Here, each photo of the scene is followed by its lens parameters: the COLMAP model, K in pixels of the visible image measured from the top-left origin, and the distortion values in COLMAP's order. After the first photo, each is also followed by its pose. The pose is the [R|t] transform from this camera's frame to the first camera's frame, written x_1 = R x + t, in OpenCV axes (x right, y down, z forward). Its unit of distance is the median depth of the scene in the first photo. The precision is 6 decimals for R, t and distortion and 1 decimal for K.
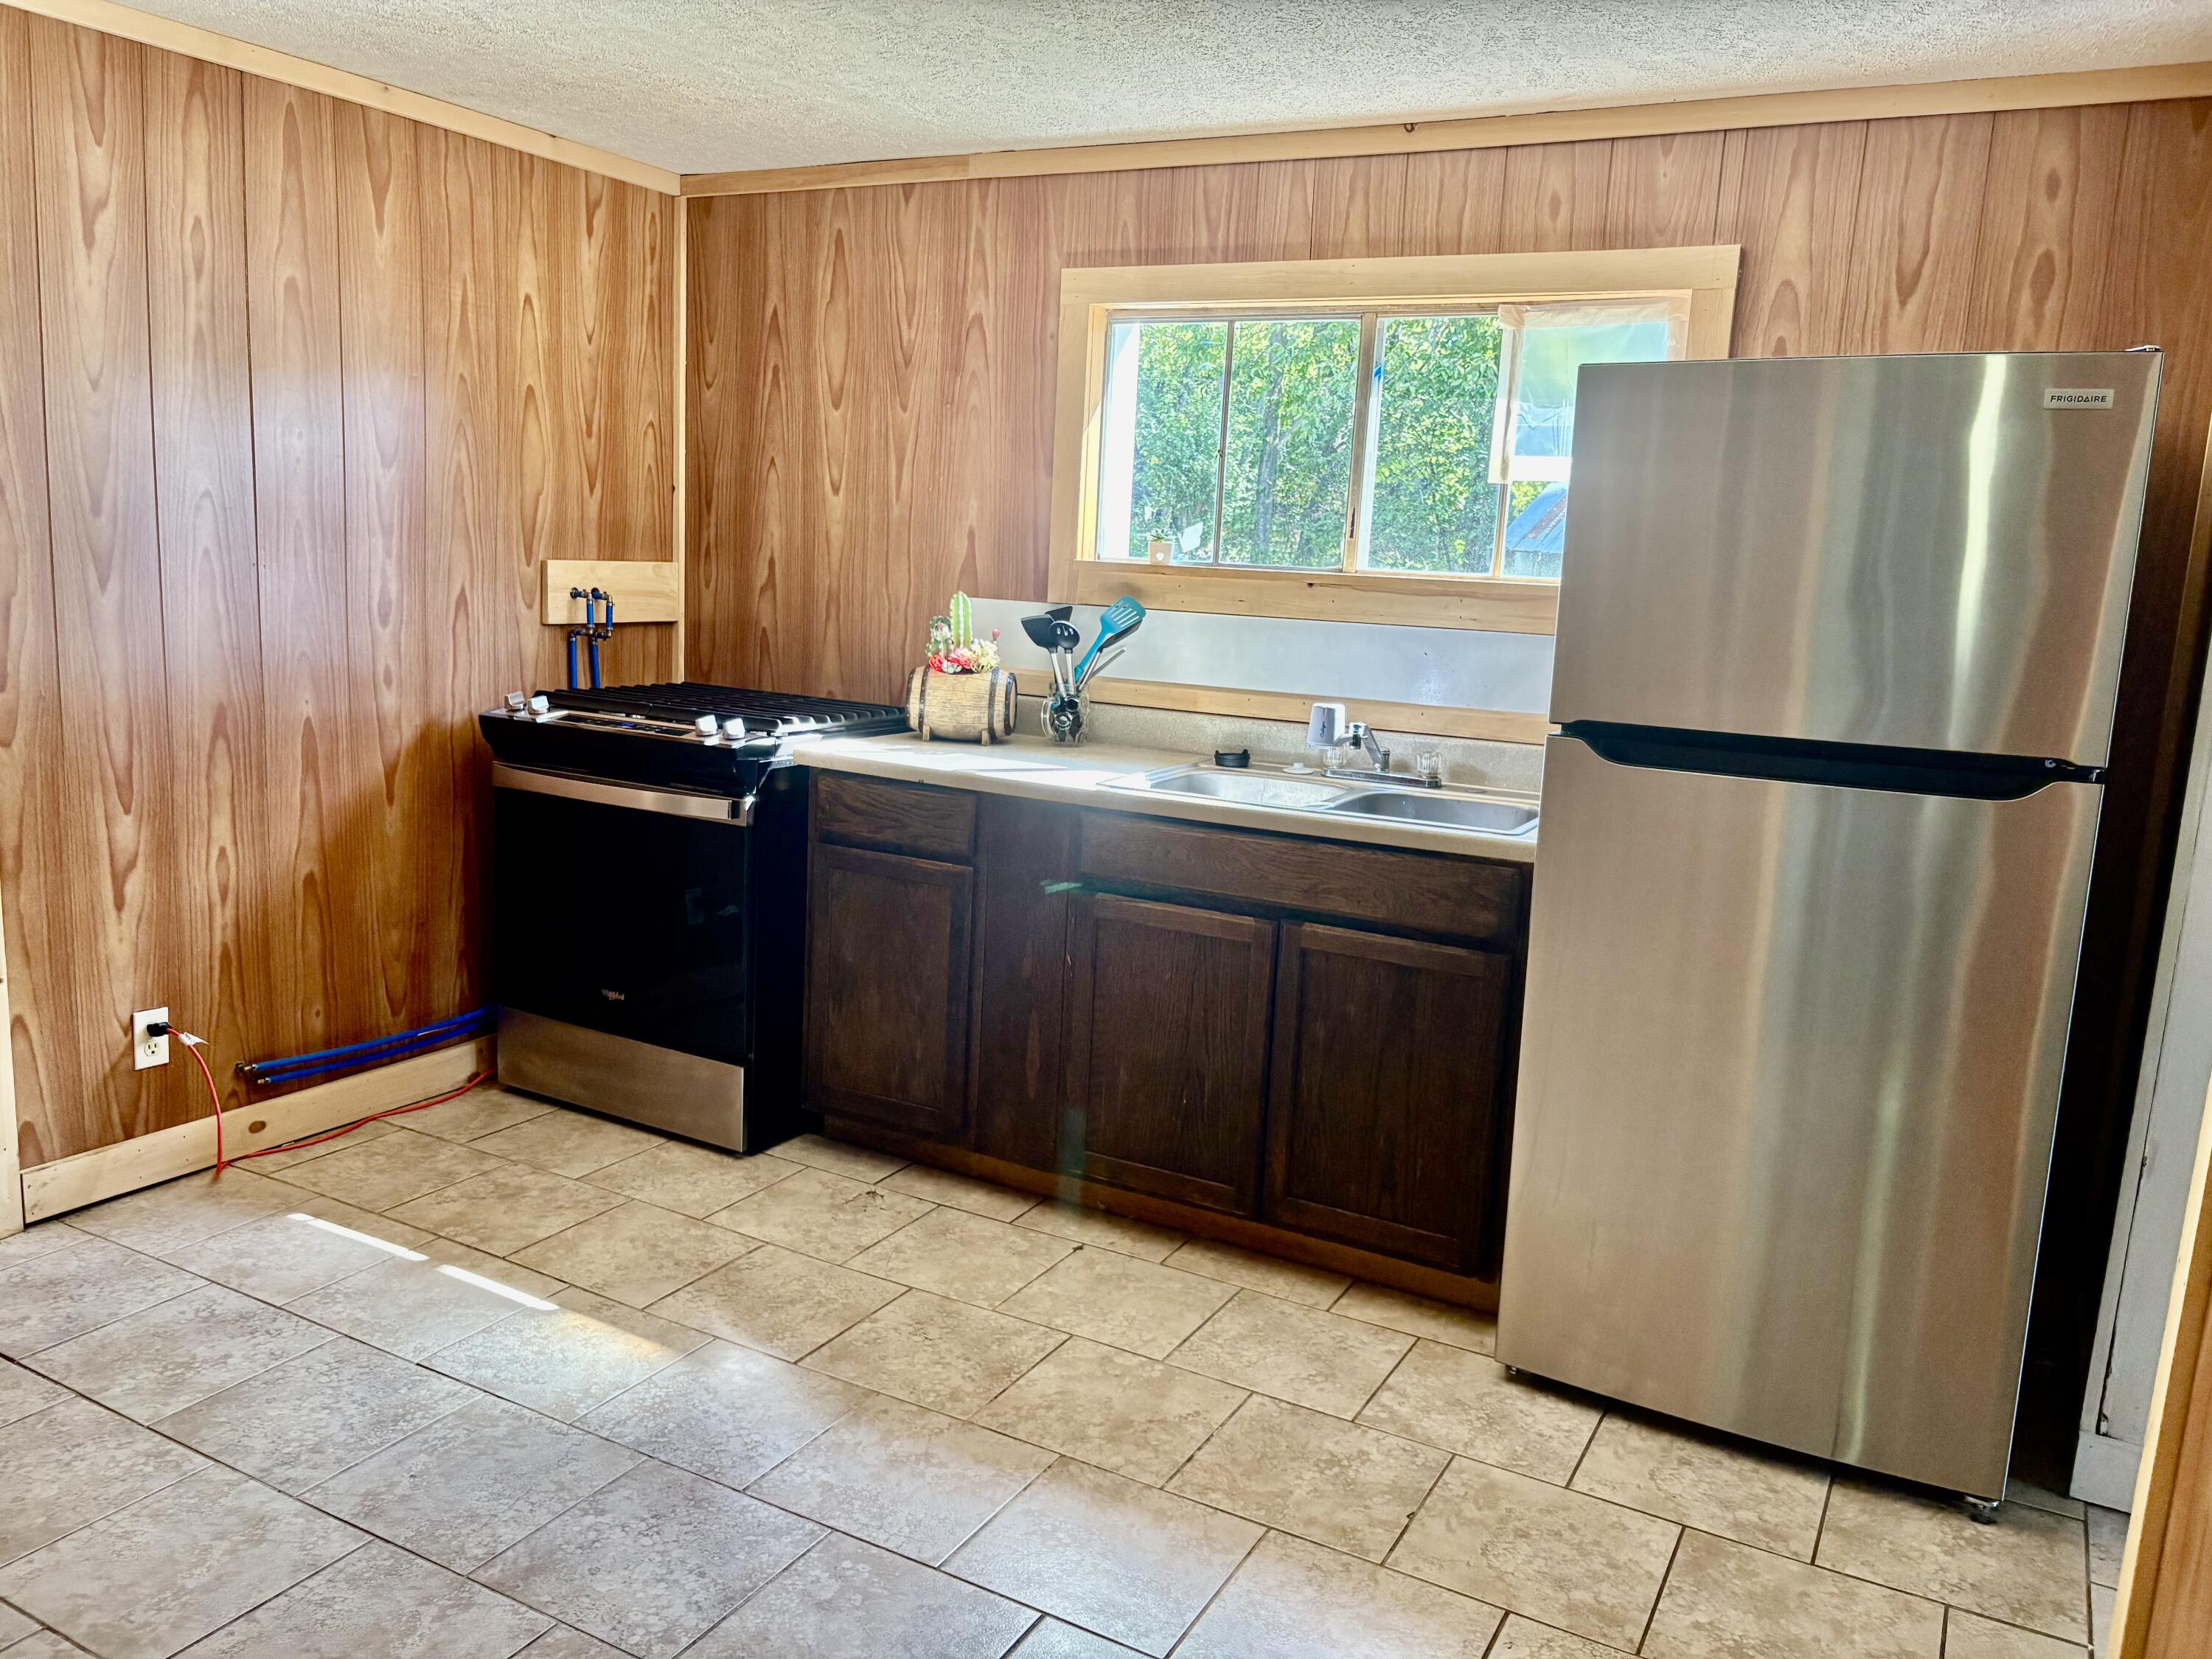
lens RADIAL K [[1673.4, 0, 1097.2], [0, 1673.4, 849.1], [0, 0, 1]] dist [0.038127, -0.046891]
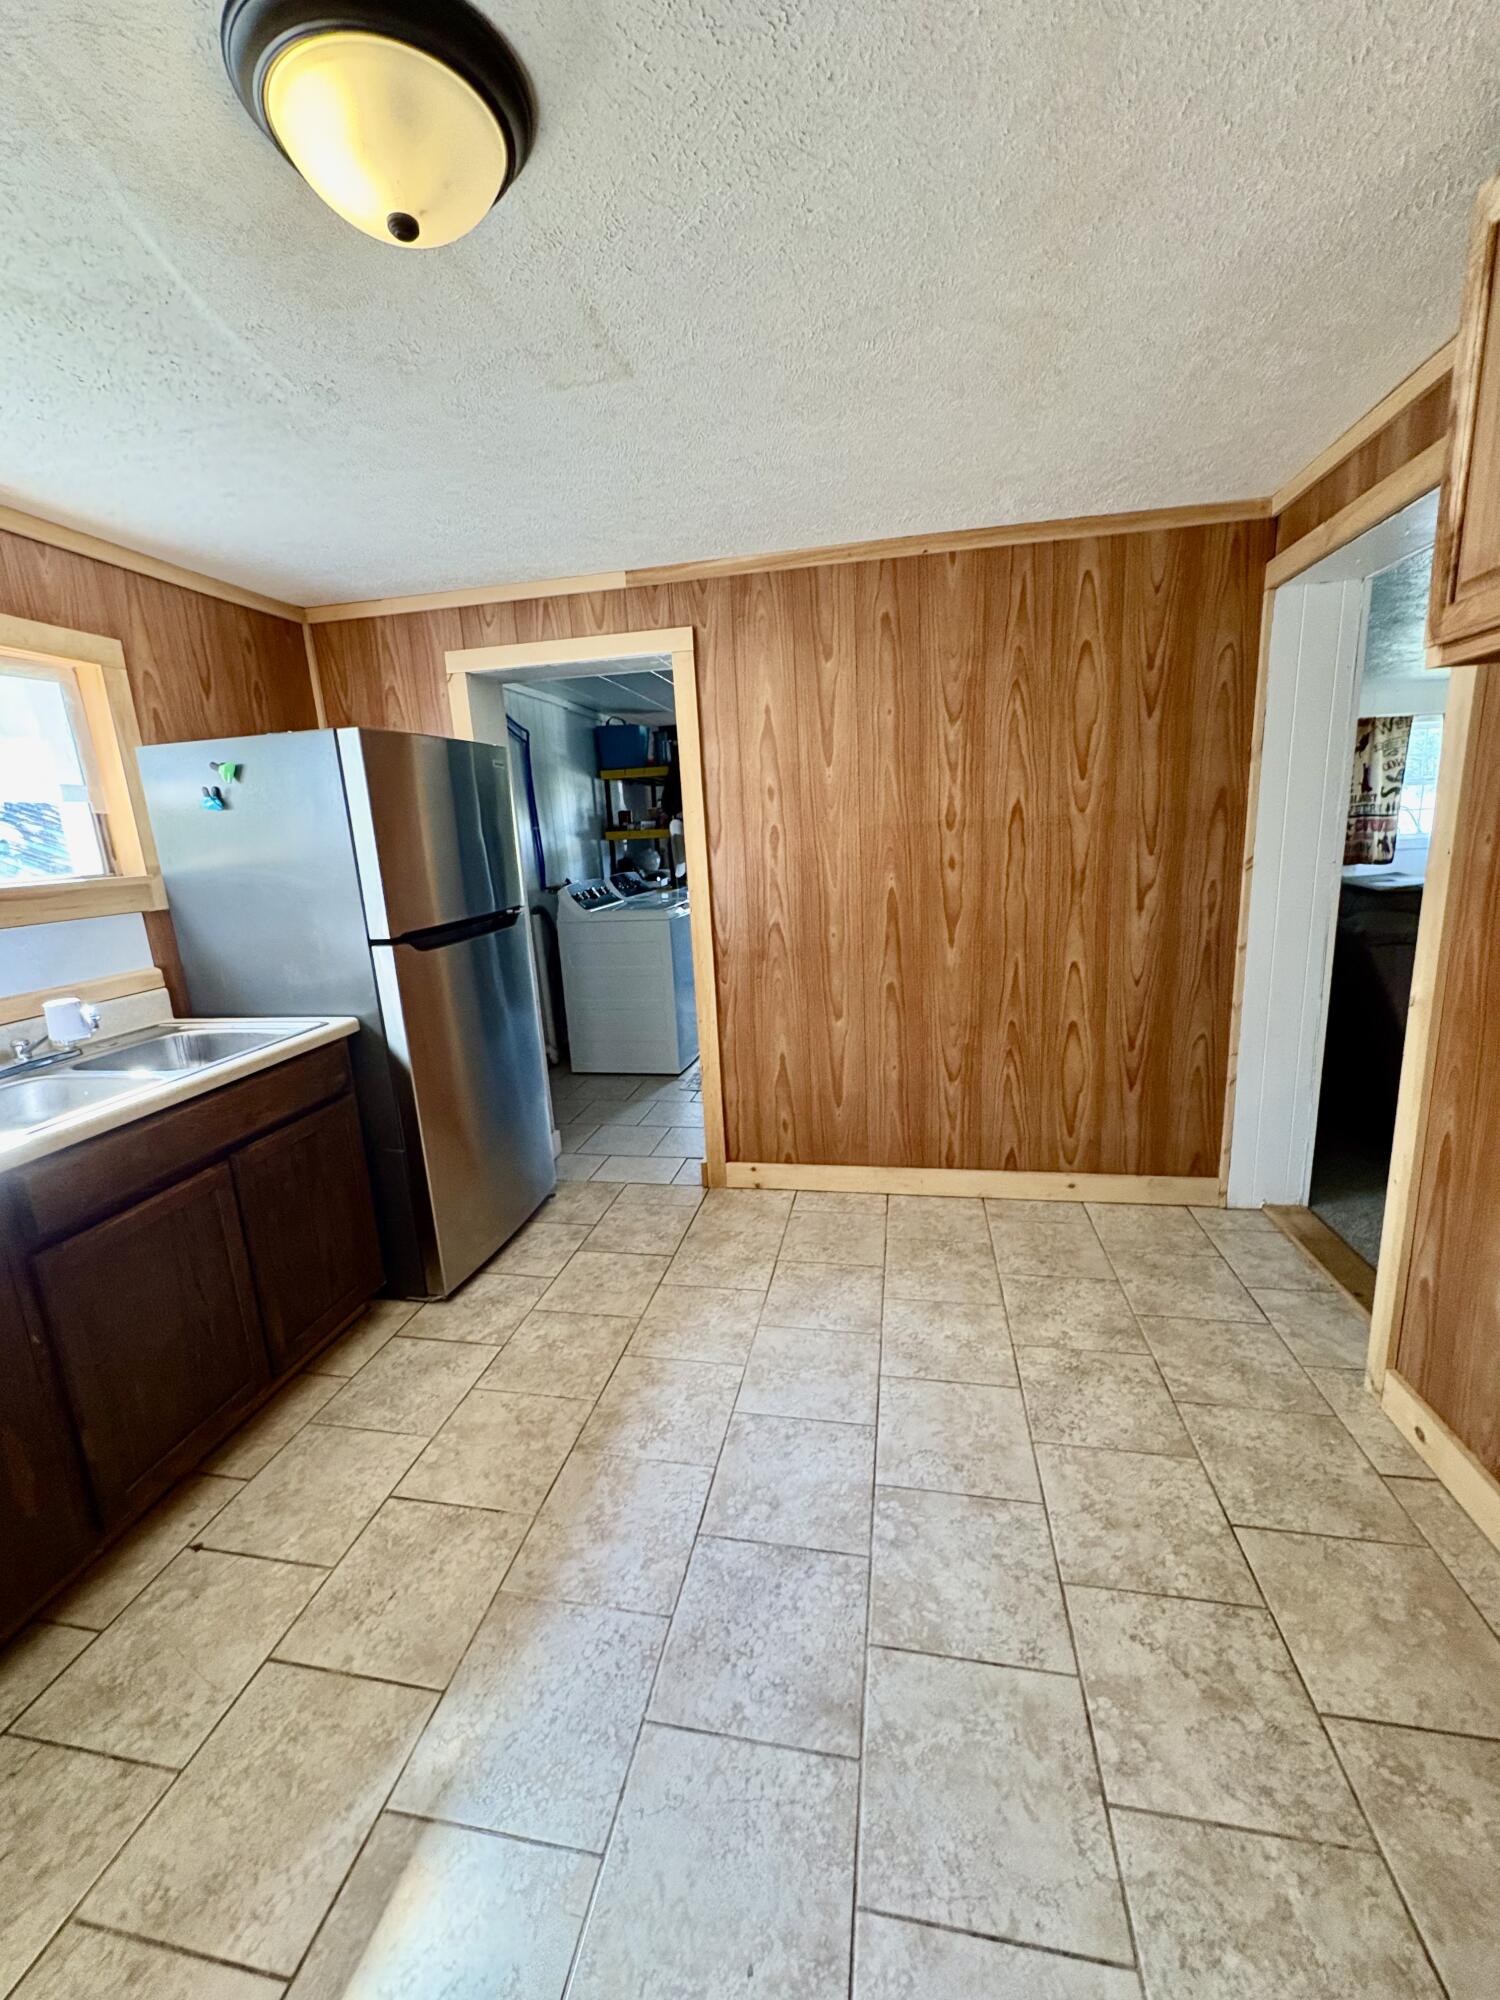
lens RADIAL K [[796.2, 0, 748.5], [0, 796.2, 999.3], [0, 0, 1]] dist [-0.002744, 0.000811]
pose [[-0.310272, -0.232467, 0.921787, -0.454328], [0.211556, 0.928441, 0.305355, -0.141698], [-0.926809, 0.289752, -0.238889, 0.655466]]
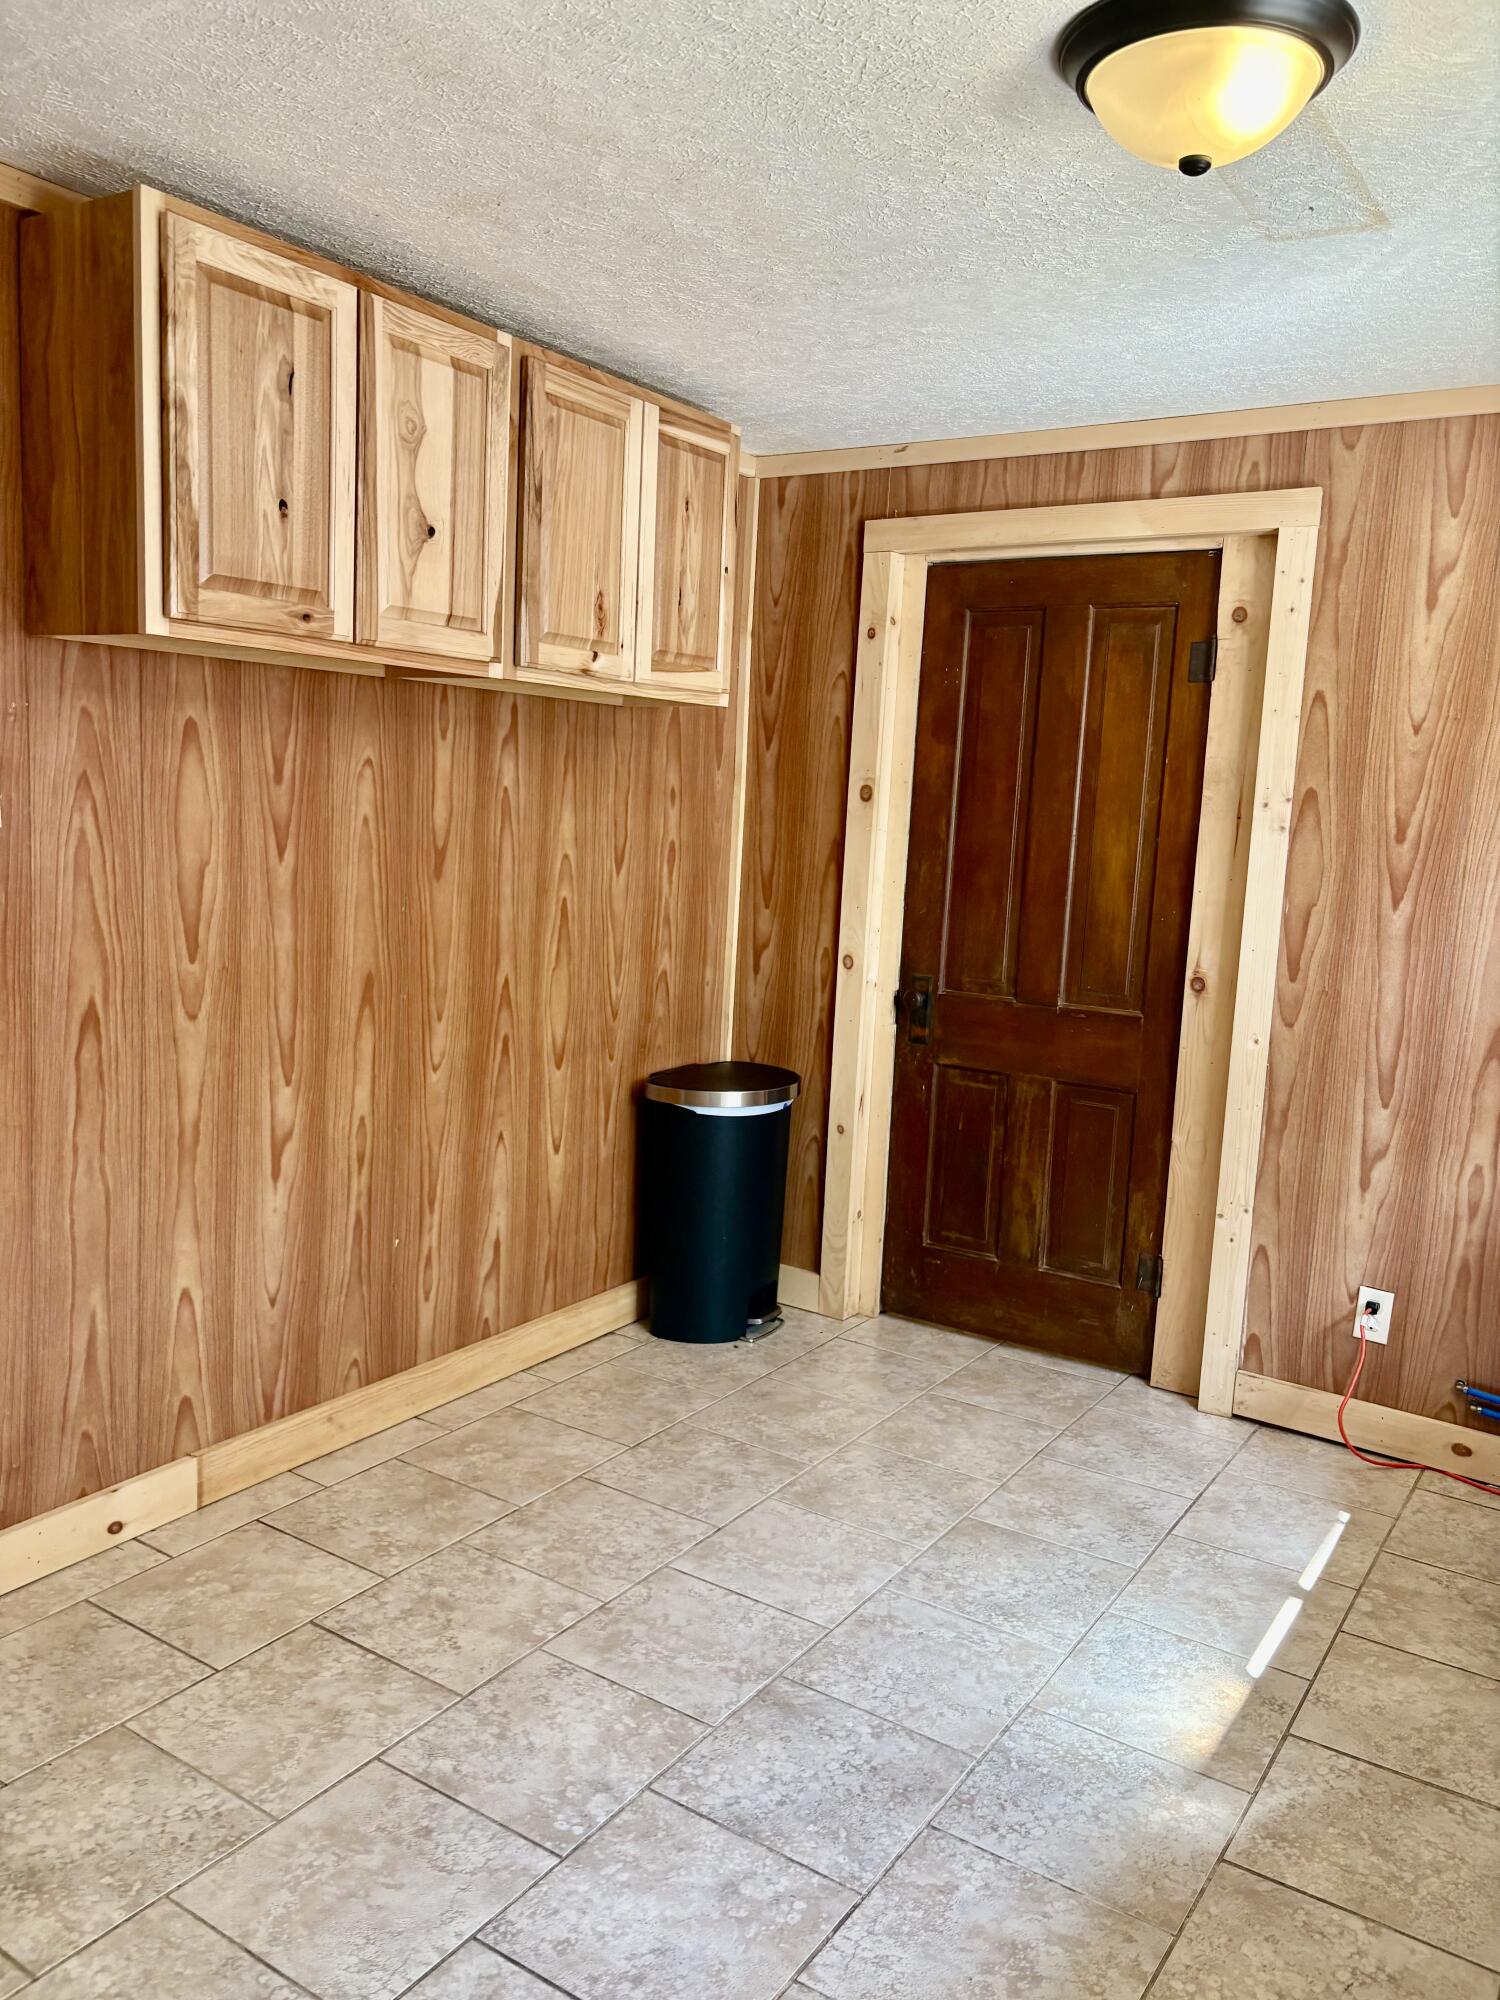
lens RADIAL K [[1513.1, 0, 736.7], [0, 1513.1, 1001.4], [0, 0, 1]] dist [0.038127, -0.046891]
pose [[-0.081316, 0.081220, -0.993374, 0.409190], [-0.235114, 0.966983, 0.098309, -0.079378], [0.968560, 0.241550, -0.059535, 0.574879]]
